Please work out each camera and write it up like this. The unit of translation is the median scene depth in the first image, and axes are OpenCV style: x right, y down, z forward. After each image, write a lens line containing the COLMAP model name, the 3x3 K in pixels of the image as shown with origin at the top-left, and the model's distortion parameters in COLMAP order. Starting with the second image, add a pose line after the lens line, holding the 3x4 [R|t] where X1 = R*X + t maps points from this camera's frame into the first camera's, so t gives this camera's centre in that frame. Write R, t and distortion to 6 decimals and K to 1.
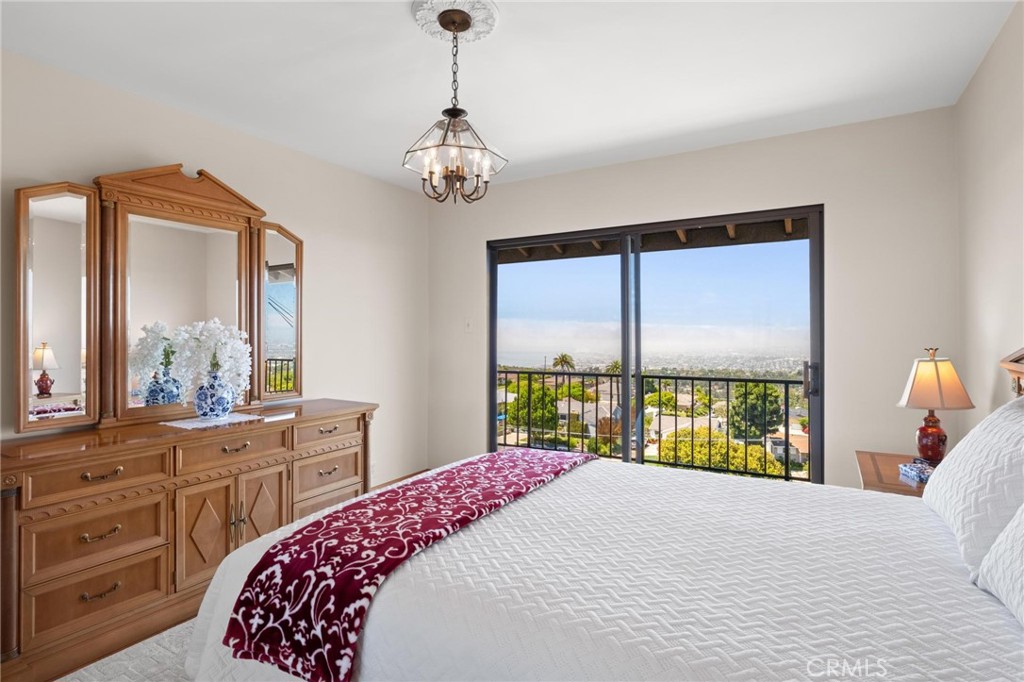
lens RADIAL K [[532.8, 0, 512.3], [0, 532.8, 338.4], [0, 0, 1]] dist [-0.007396, -0.000119]
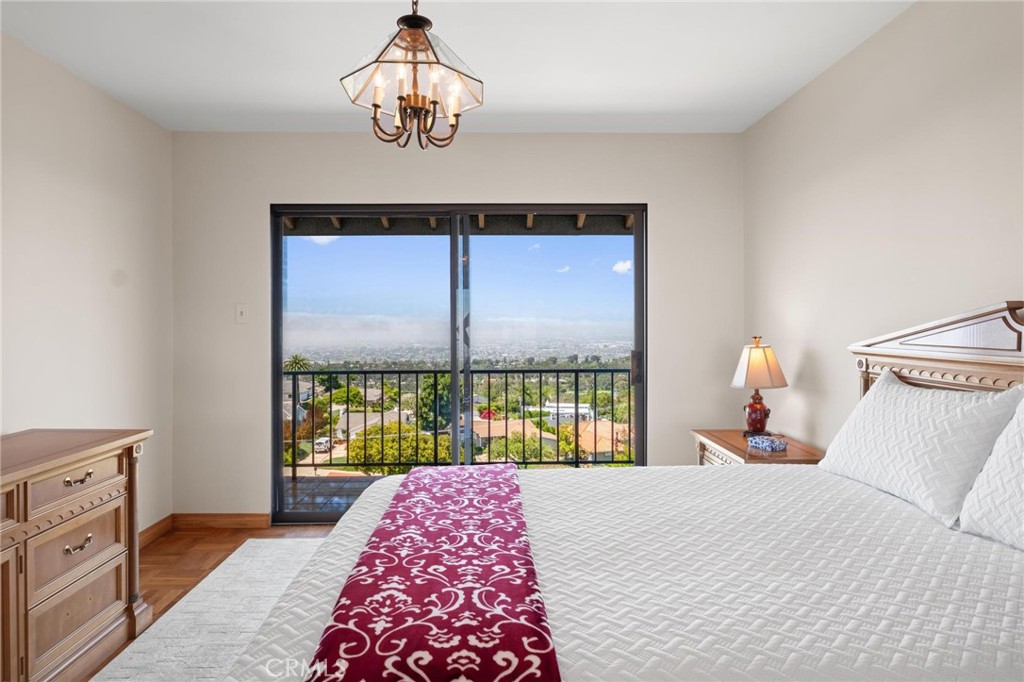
lens RADIAL K [[572.4, 0, 509.5], [0, 572.4, 334.3], [0, 0, 1]] dist [-0.006999, -0.002482]
pose [[0.849165, -0.009529, 0.528042, -0.217865], [0.005505, 0.999943, 0.009191, -0.000767], [-0.528099, -0.004898, 0.849168, 0.136437]]
